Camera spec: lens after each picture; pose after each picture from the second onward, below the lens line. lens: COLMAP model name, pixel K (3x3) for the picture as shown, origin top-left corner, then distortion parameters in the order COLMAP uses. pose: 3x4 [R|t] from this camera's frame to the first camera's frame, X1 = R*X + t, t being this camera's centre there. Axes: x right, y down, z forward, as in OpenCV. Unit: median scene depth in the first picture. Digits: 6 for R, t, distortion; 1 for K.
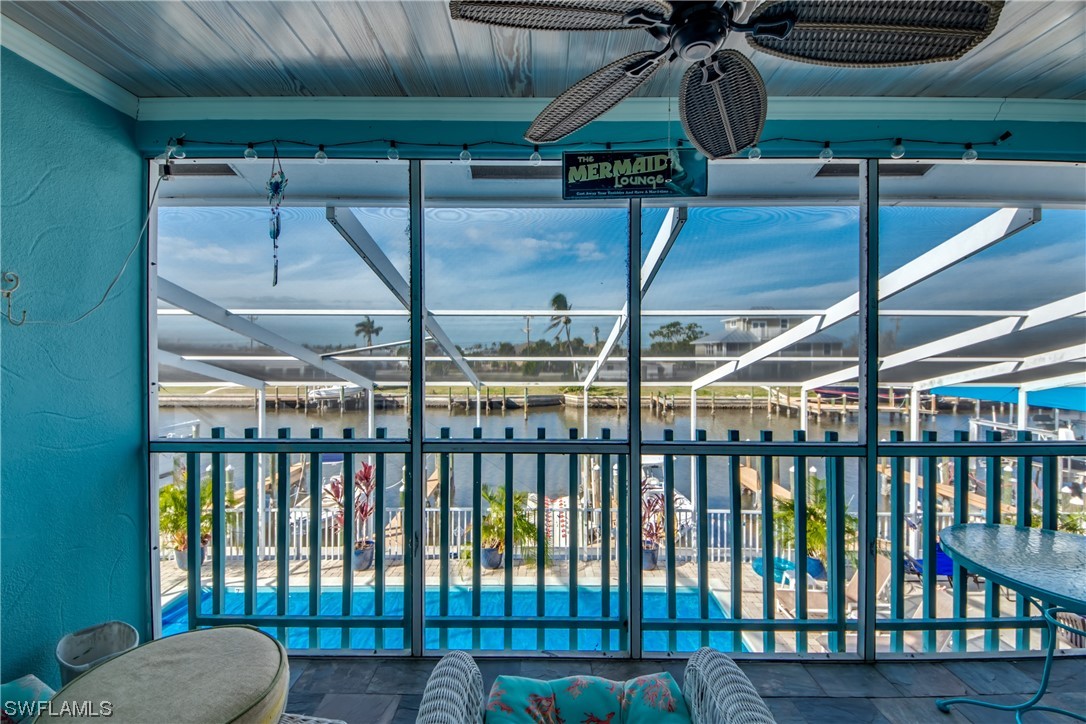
lens RADIAL K [[454.0, 0, 538.9], [0, 454.0, 349.4], [0, 0, 1]] dist [0.016808, -0.015694]
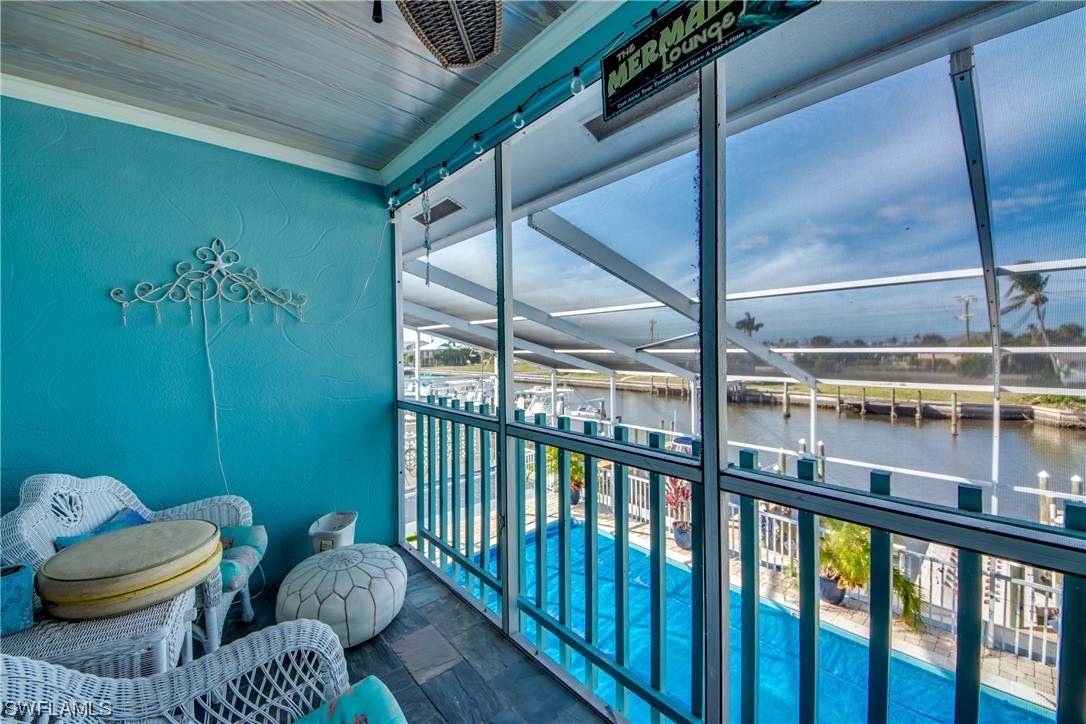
lens RADIAL K [[413.1, 0, 542.7], [0, 413.1, 354.9], [0, 0, 1]] dist [0.015401, -0.013167]
pose [[0.669092, 0.004562, -0.743166, 0.103473], [0.011211, 0.999805, 0.016231, 0.007548], [0.743095, -0.019191, 0.668910, 0.097882]]
